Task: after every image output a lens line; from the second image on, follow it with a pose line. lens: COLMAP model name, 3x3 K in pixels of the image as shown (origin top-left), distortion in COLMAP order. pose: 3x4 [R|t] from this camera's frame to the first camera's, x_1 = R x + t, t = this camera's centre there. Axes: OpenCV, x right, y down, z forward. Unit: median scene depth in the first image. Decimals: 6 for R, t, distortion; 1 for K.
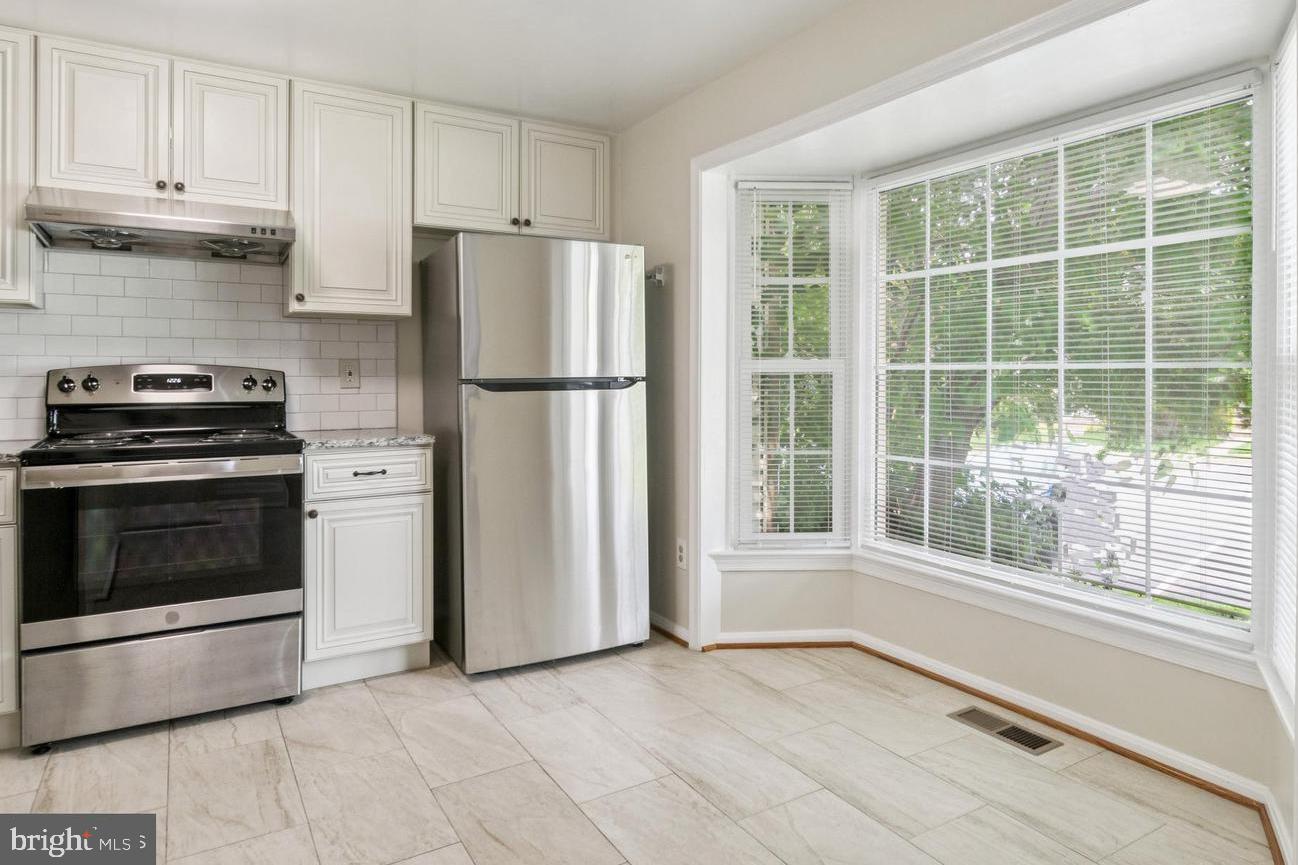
lens RADIAL K [[813.8, 0, 715.0], [0, 813.8, 374.9], [0, 0, 1]] dist [0.004283, -0.003622]
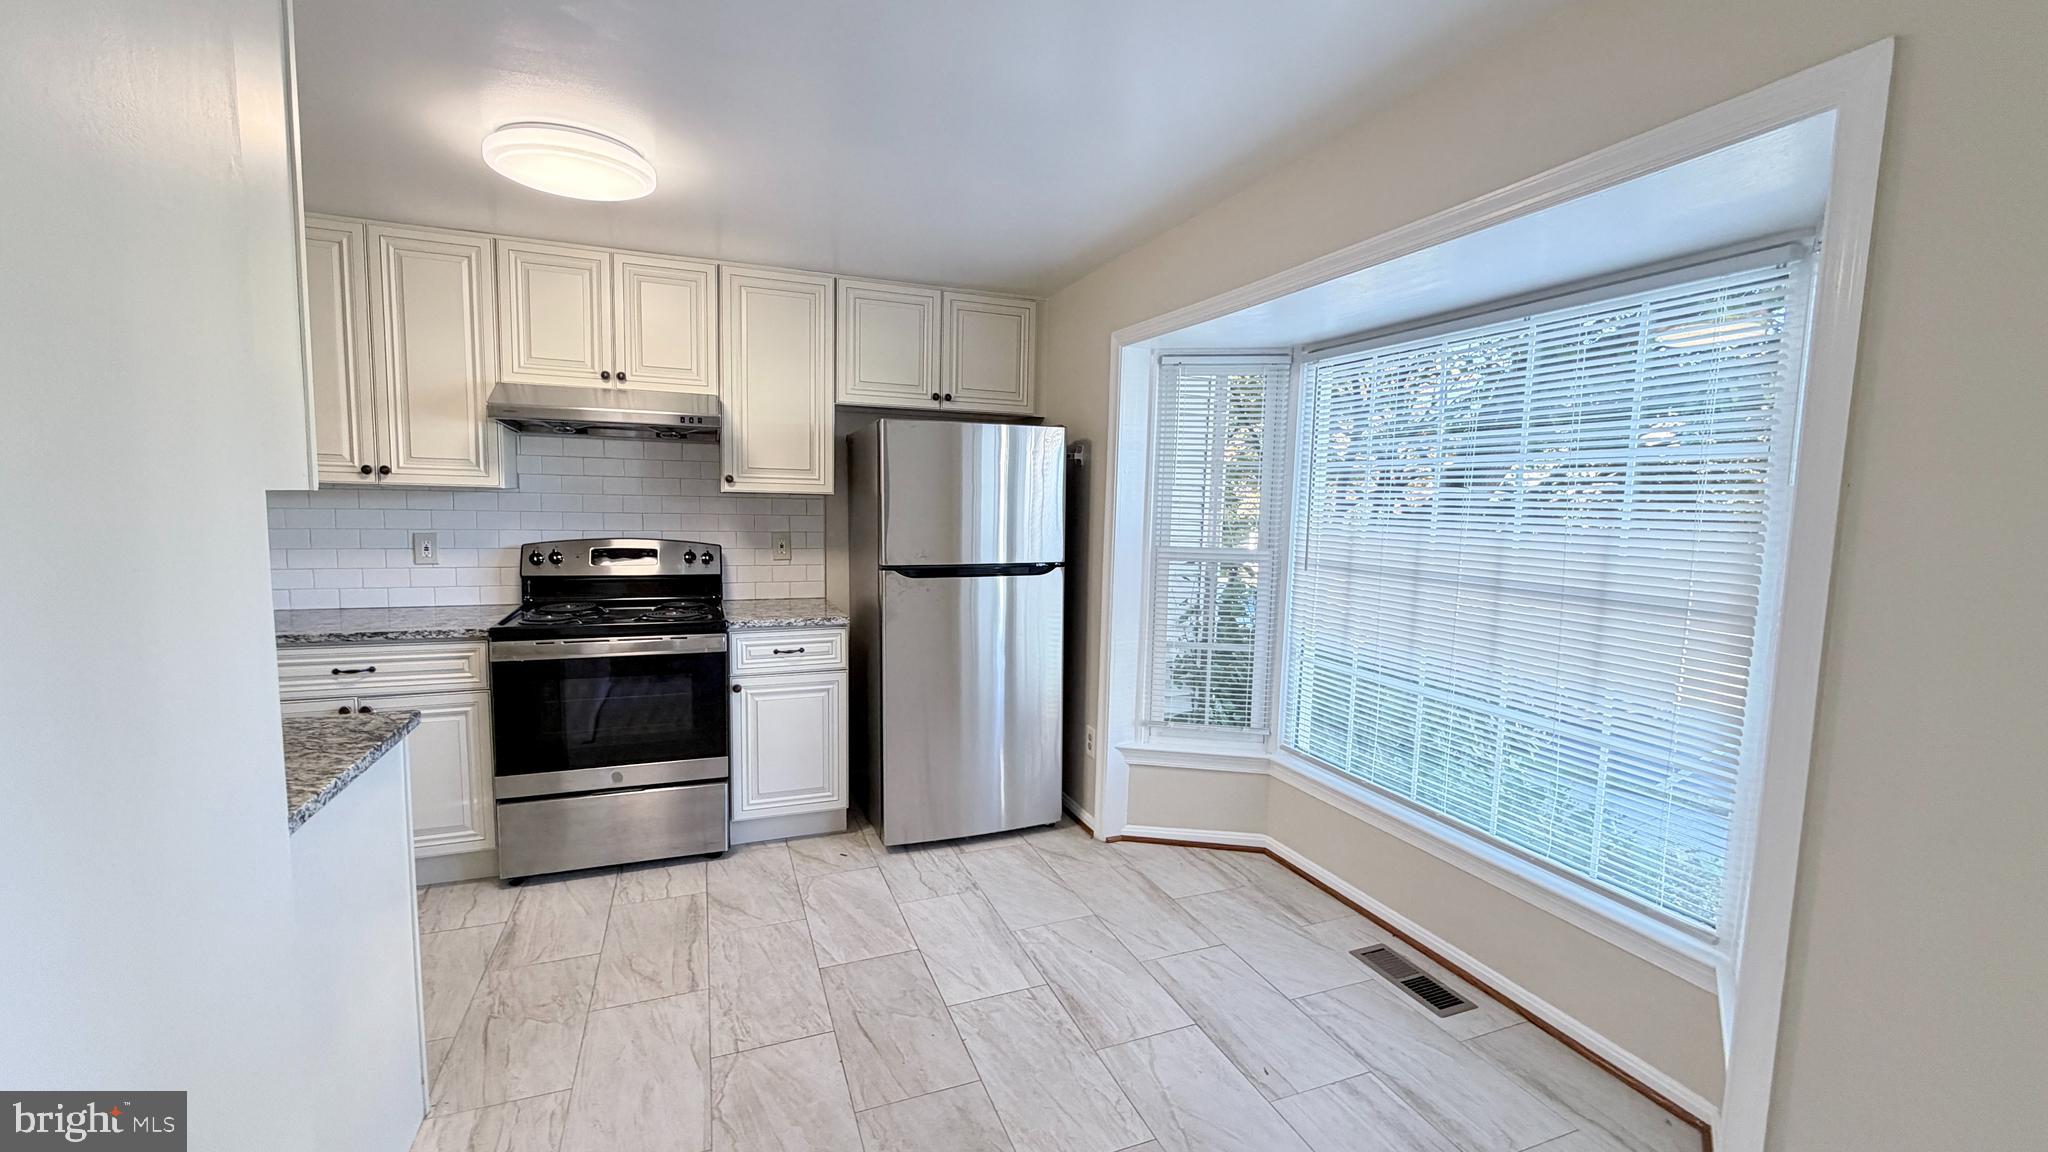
lens RADIAL K [[818.0, 0, 1021.0], [0, 818.0, 575.9], [0, 0, 1]] dist [-0.000428, -0.000048]
pose [[0.978612, 0.040943, -0.201598, 0.076262], [-0.021934, 0.995174, 0.095638, -0.081872], [0.204541, -0.089171, 0.974788, 0.040654]]
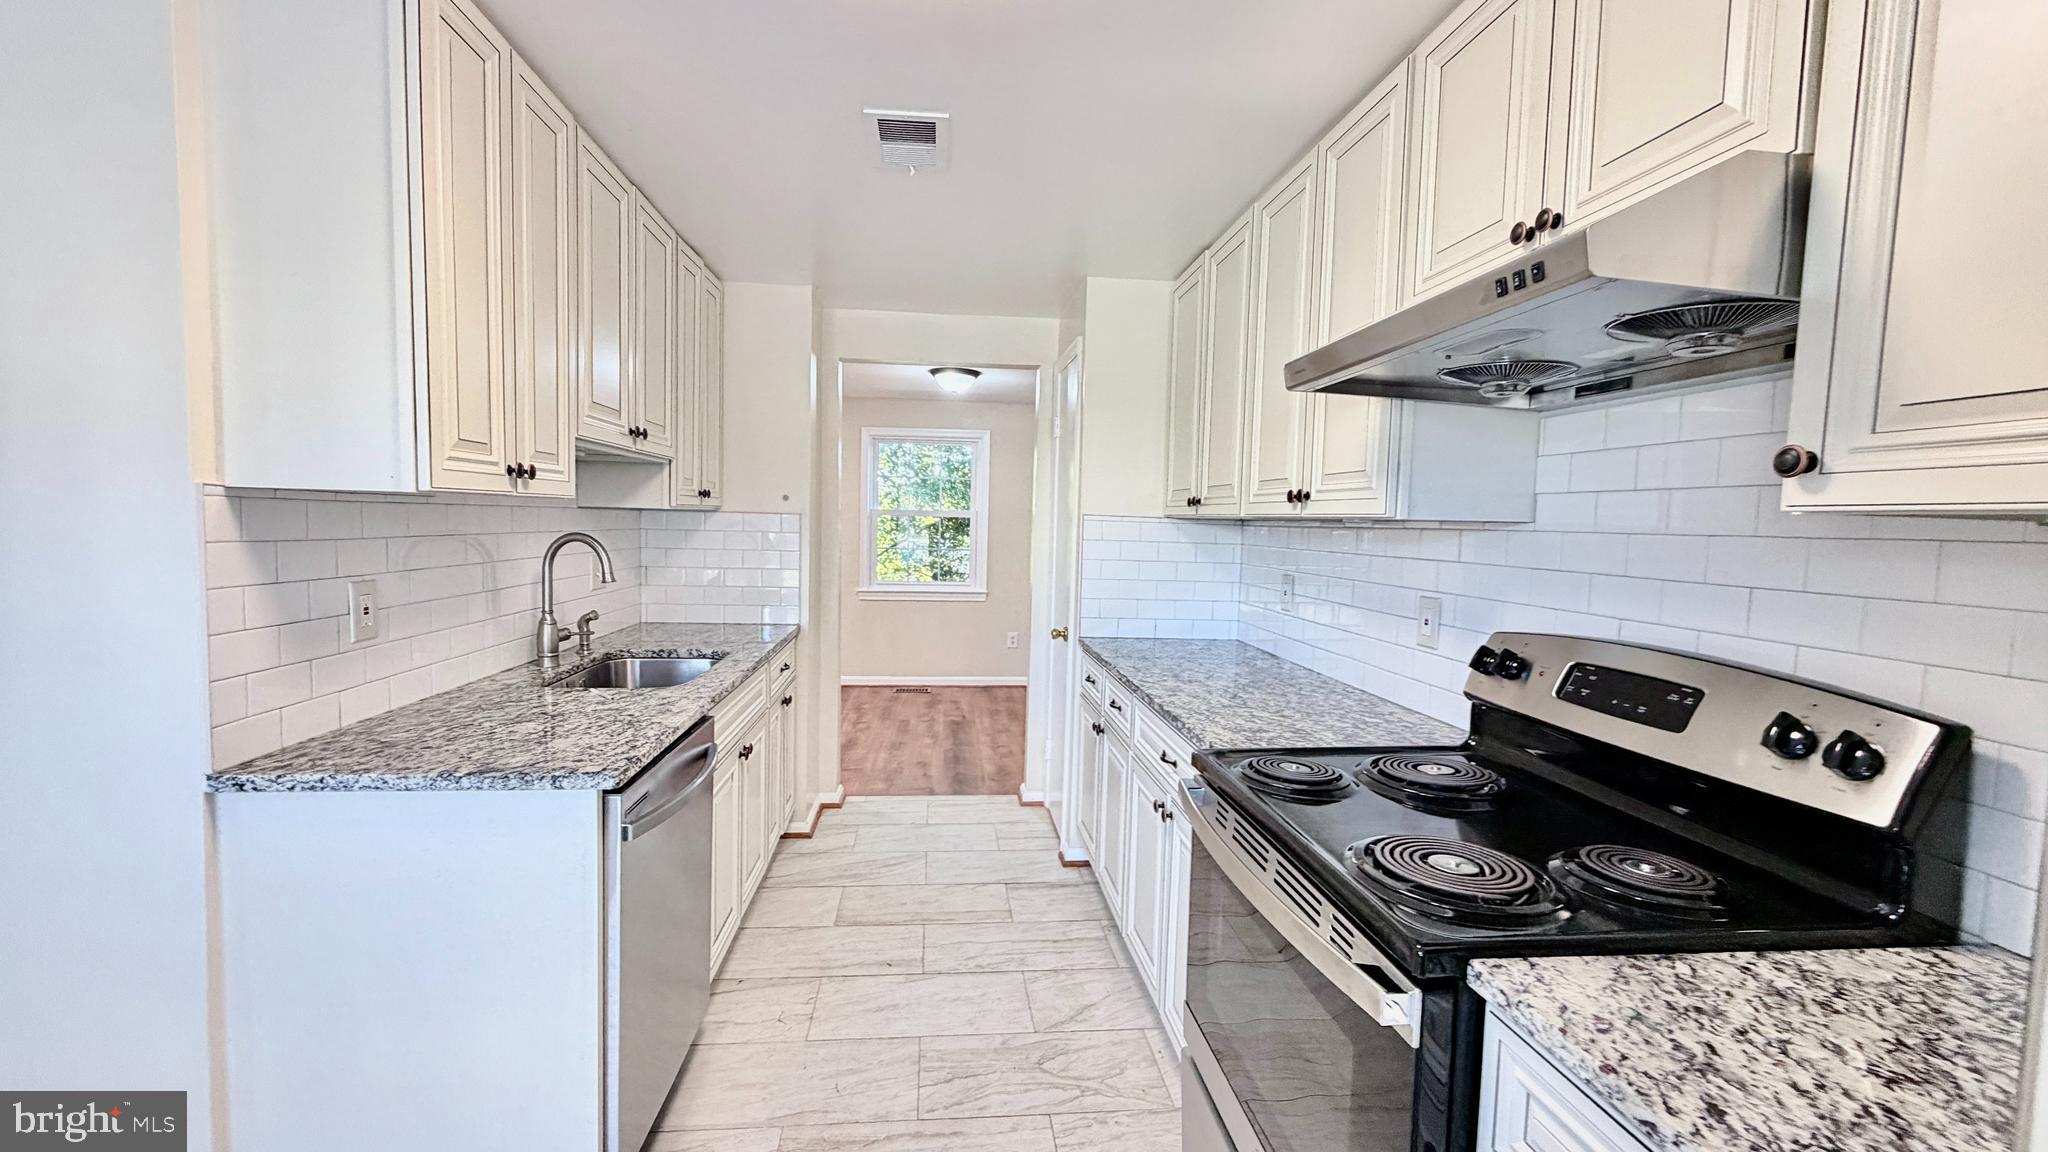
lens RADIAL K [[818.0, 0, 1022.2], [0, 818.0, 582.9], [0, 0, 1]] dist [-0.000428, -0.000048]
pose [[-0.454525, 0.051516, -0.889243, -0.157067], [-0.029790, 0.996888, 0.072979, -0.068749], [0.890236, 0.059661, -0.451576, 0.919597]]
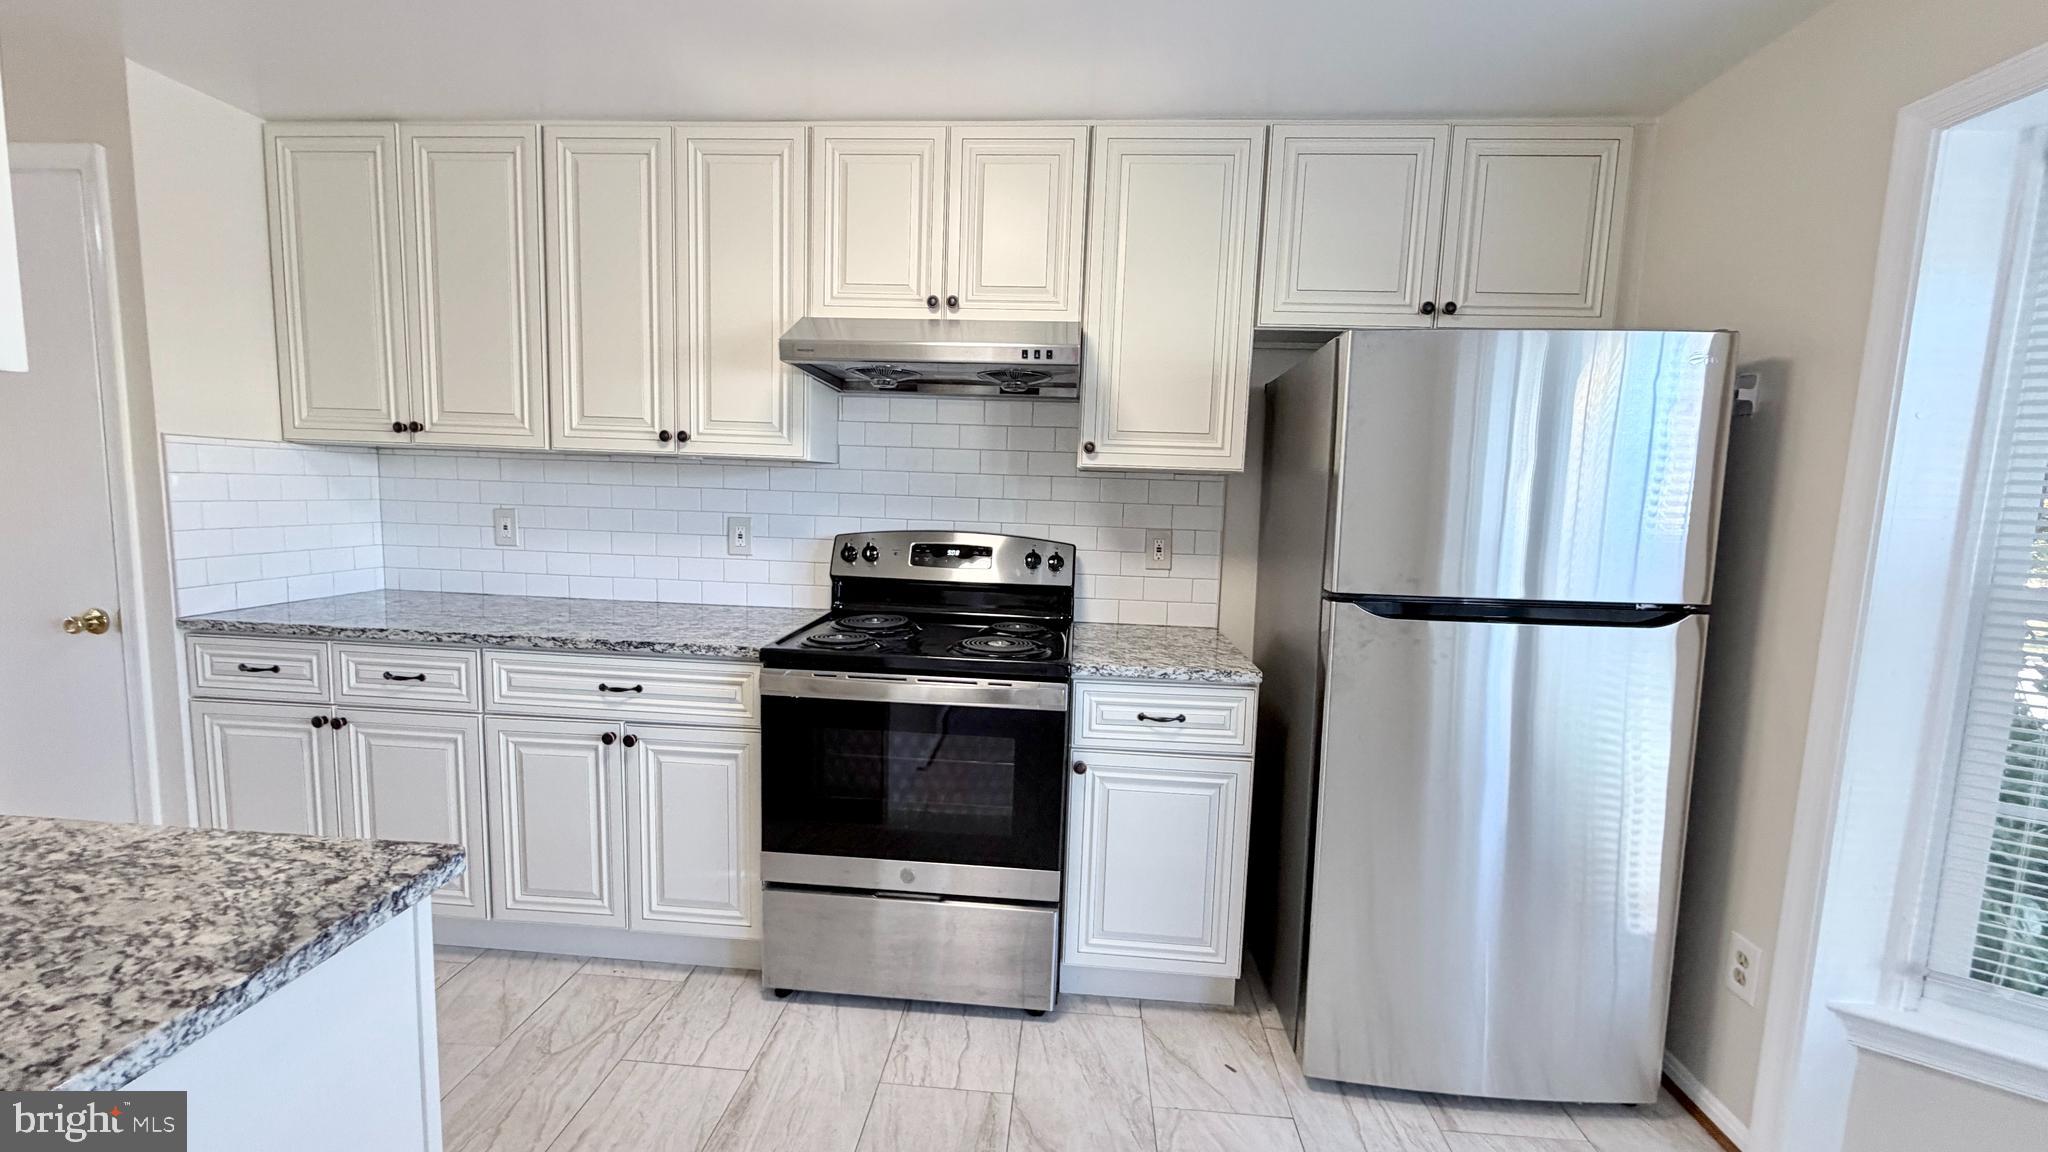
lens RADIAL K [[818.0, 0, 1016.4], [0, 818.0, 577.9], [0, 0, 1]] dist [-0.000428, -0.000048]
pose [[0.789183, 0.092903, -0.607091, -0.123029], [-0.032868, 0.993465, 0.109303, -0.059759], [0.613278, -0.066306, 0.787079, 0.406927]]
